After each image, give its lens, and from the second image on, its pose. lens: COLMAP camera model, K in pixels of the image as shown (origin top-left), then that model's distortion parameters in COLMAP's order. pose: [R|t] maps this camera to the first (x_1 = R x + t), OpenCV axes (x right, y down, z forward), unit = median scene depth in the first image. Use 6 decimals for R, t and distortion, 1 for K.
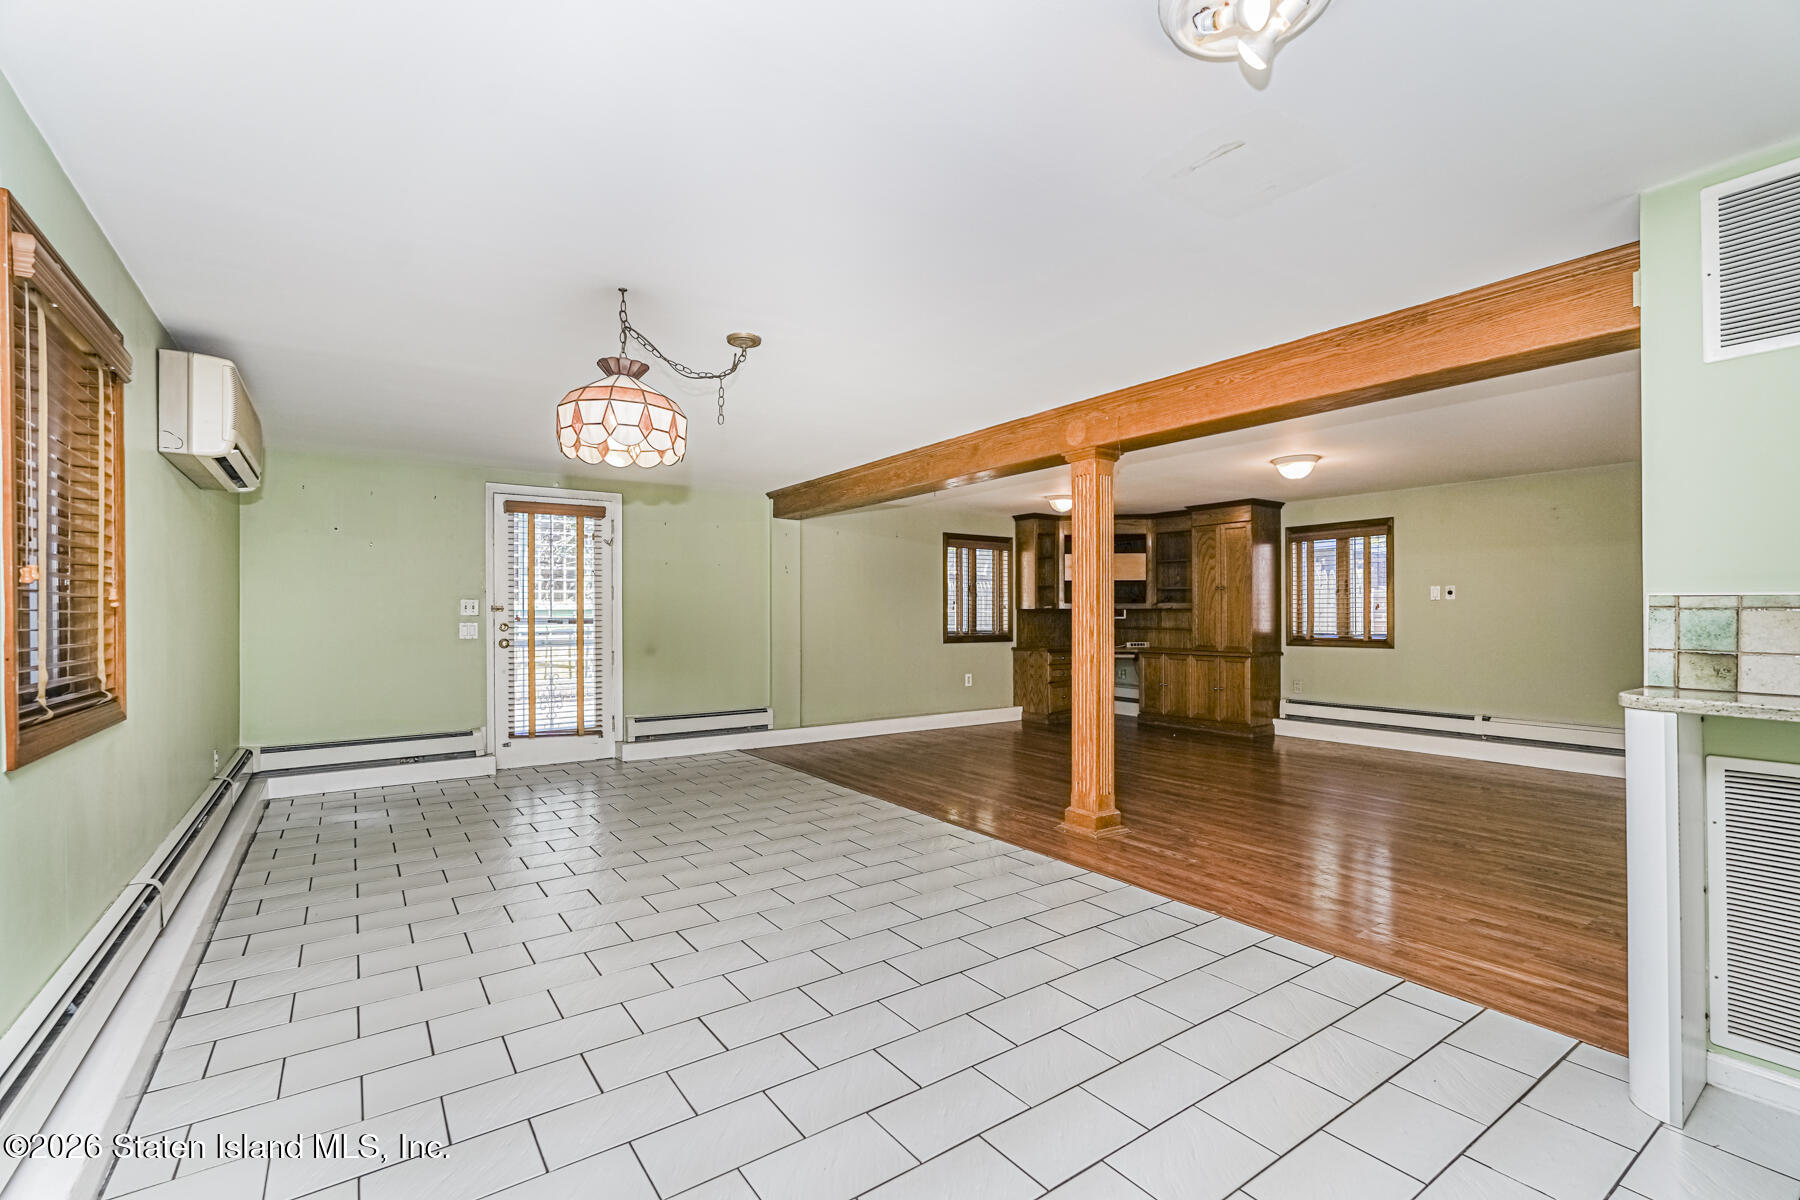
lens RADIAL K [[791.6, 0, 898.1], [0, 791.6, 615.5], [0, 0, 1]] dist [-0.013511, 0.008449]
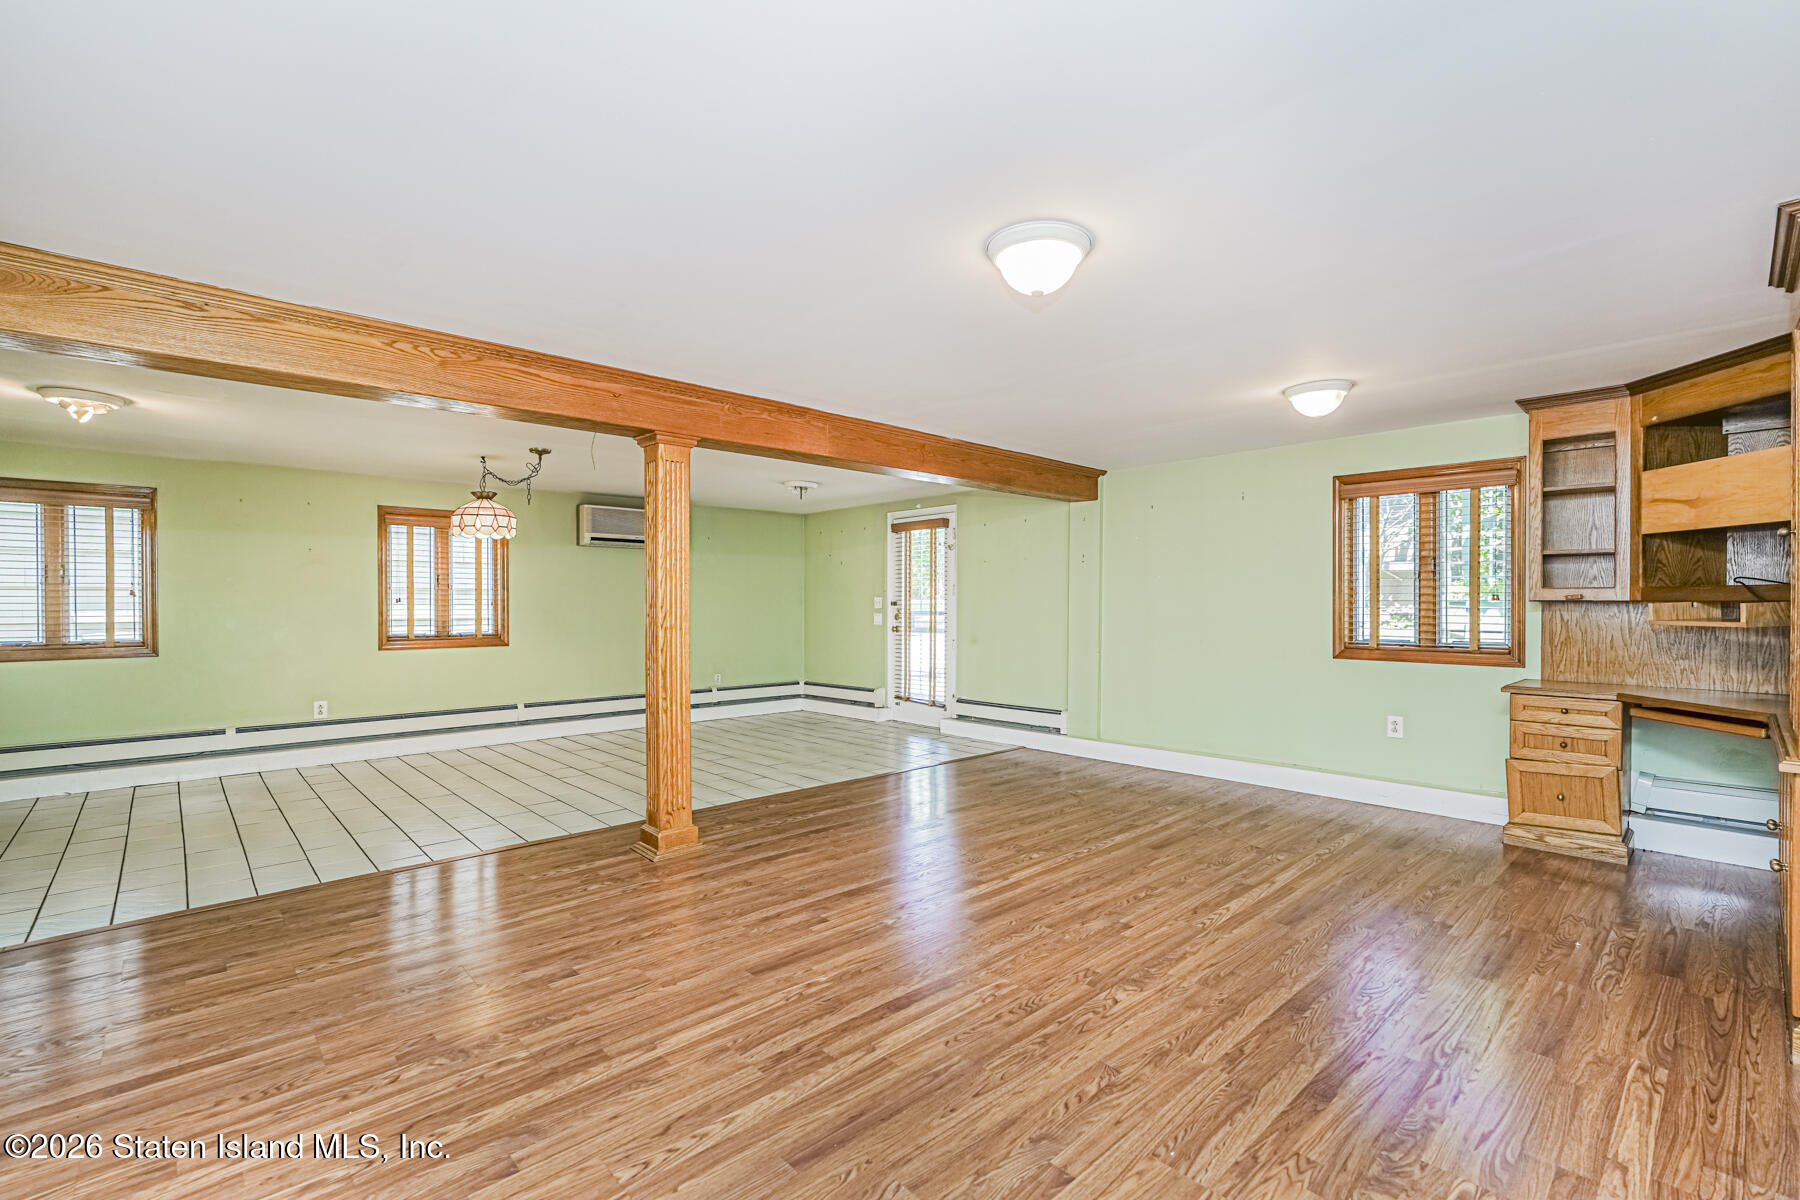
lens RADIAL K [[791.6, 0, 901.2], [0, 791.6, 606.8], [0, 0, 1]] dist [-0.013511, 0.008449]
pose [[0.140626, 0.005681, -0.990046, 0.883901], [0.000757, 0.999983, 0.005846, -0.011216], [0.990062, -0.001571, 0.140619, 0.843502]]
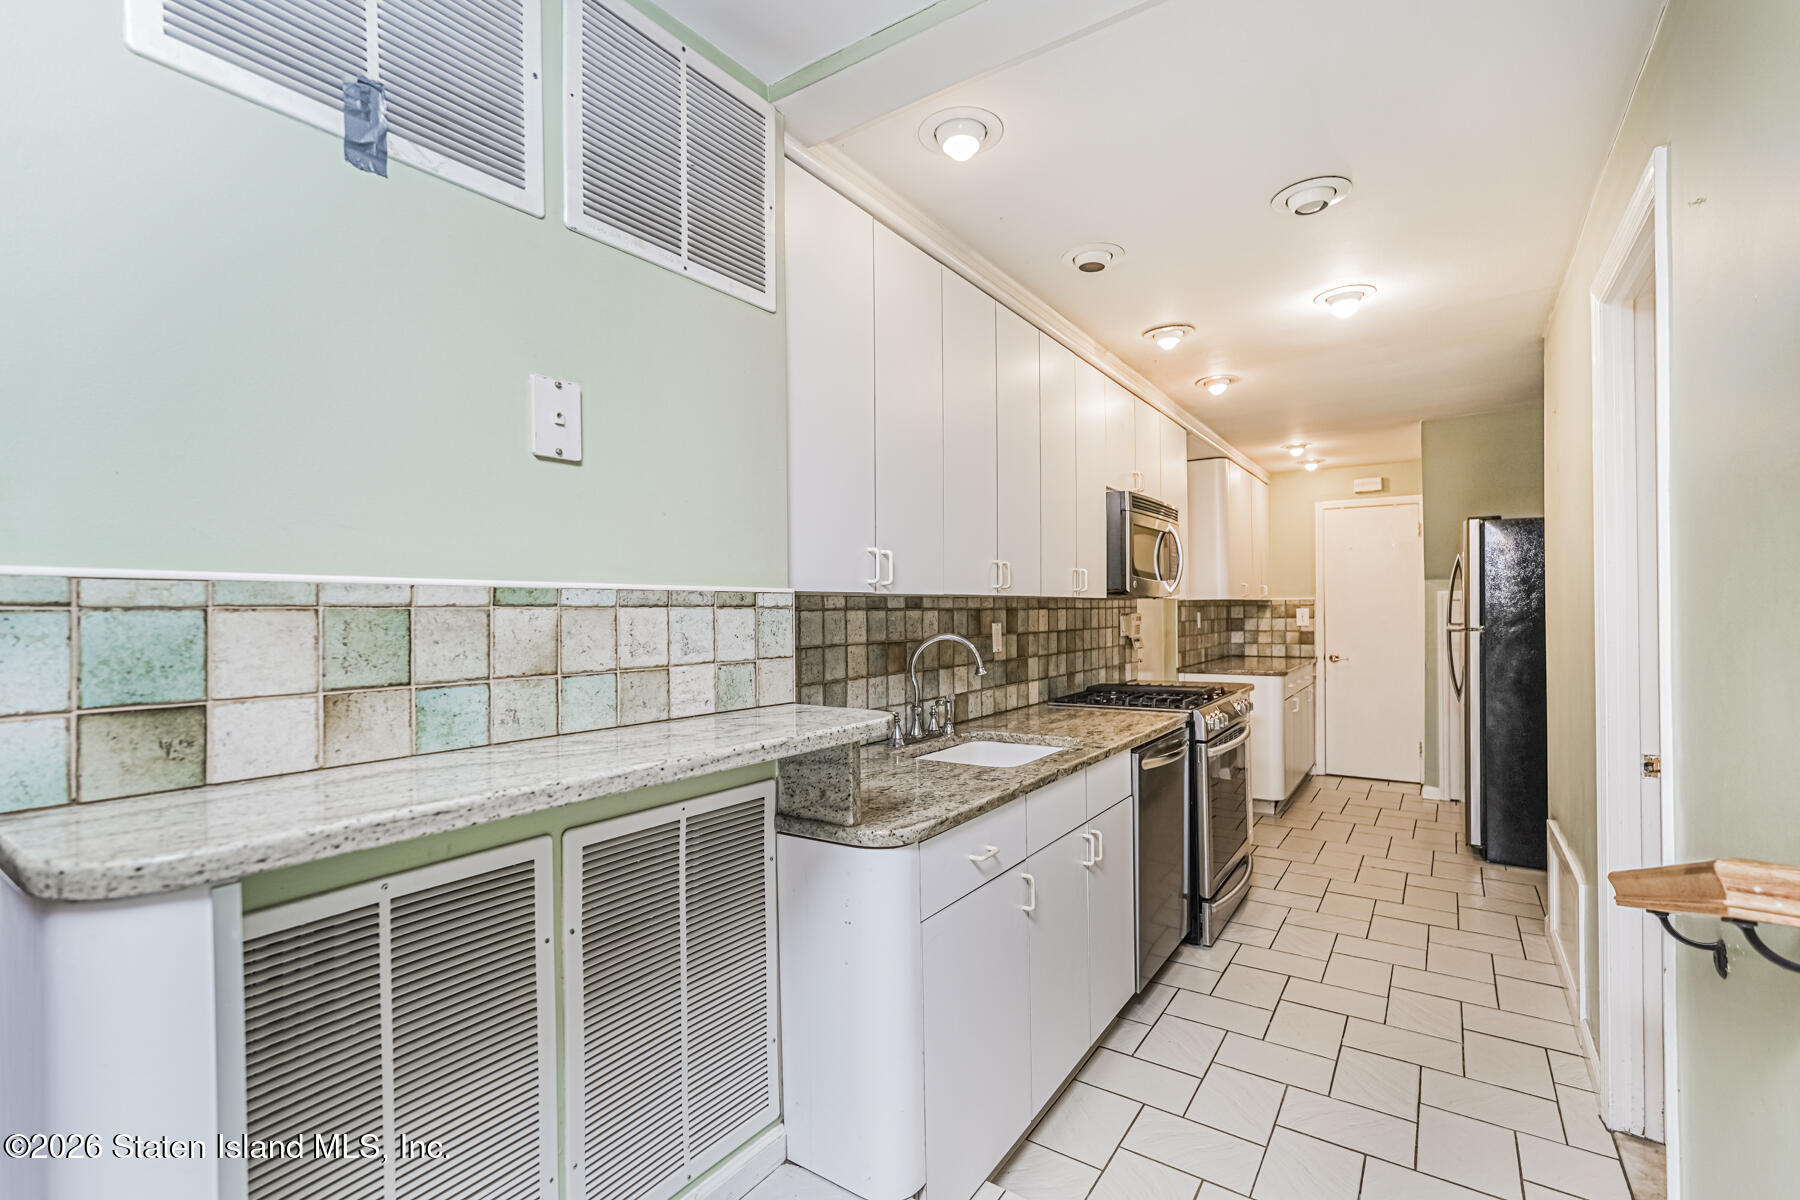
lens RADIAL K [[791.6, 0, 914.4], [0, 791.6, 594.9], [0, 0, 1]] dist [-0.013511, 0.008449]
pose [[-0.359795, 0.019320, 0.932831, 0.157223], [0.009448, 0.999810, -0.017063, -0.001560], [-0.932983, 0.002674, -0.359909, 0.257854]]
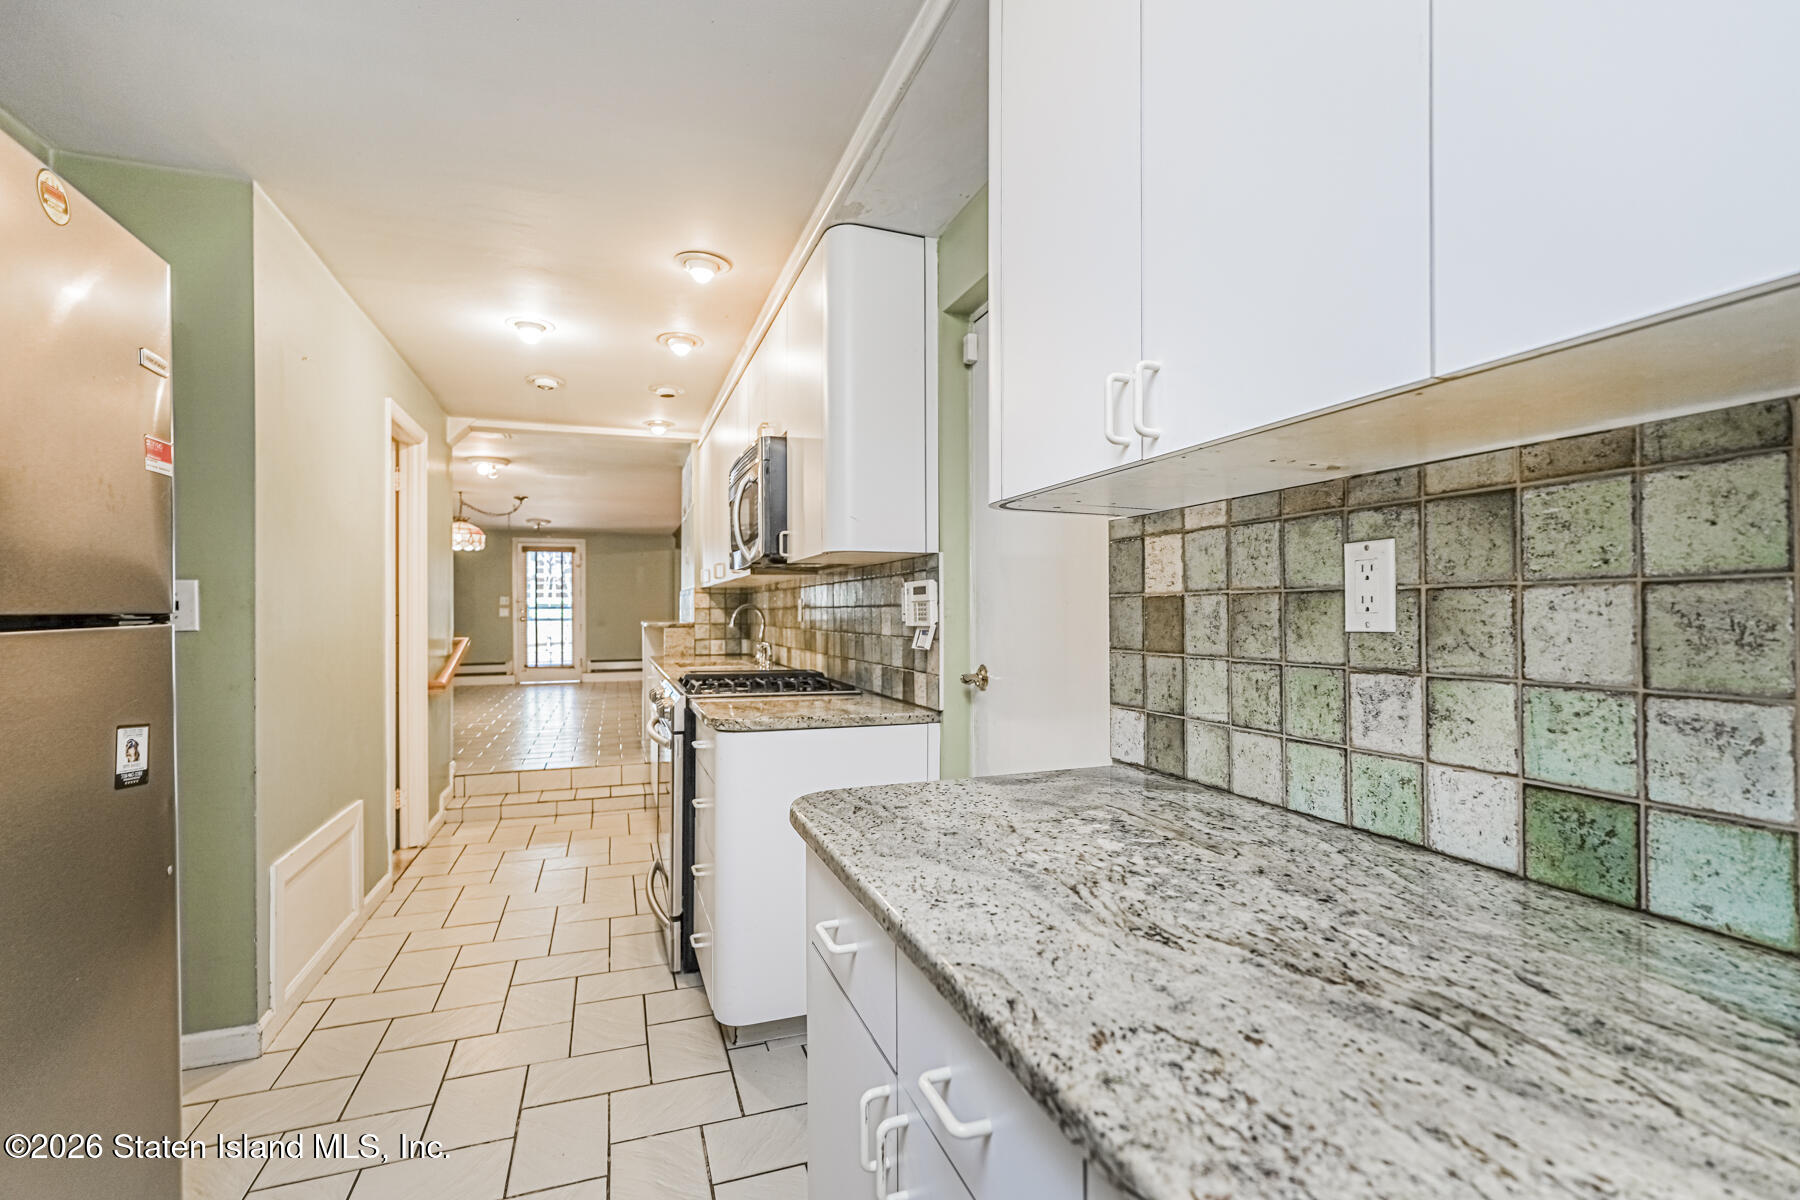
lens RADIAL K [[791.6, 0, 895.8], [0, 791.6, 607.7], [0, 0, 1]] dist [-0.013511, 0.008449]
pose [[0.966028, -0.003711, -0.258410, 0.931039], [0.002612, 0.999986, -0.004597, 0.019504], [0.258424, 0.003766, 0.966024, -0.673159]]
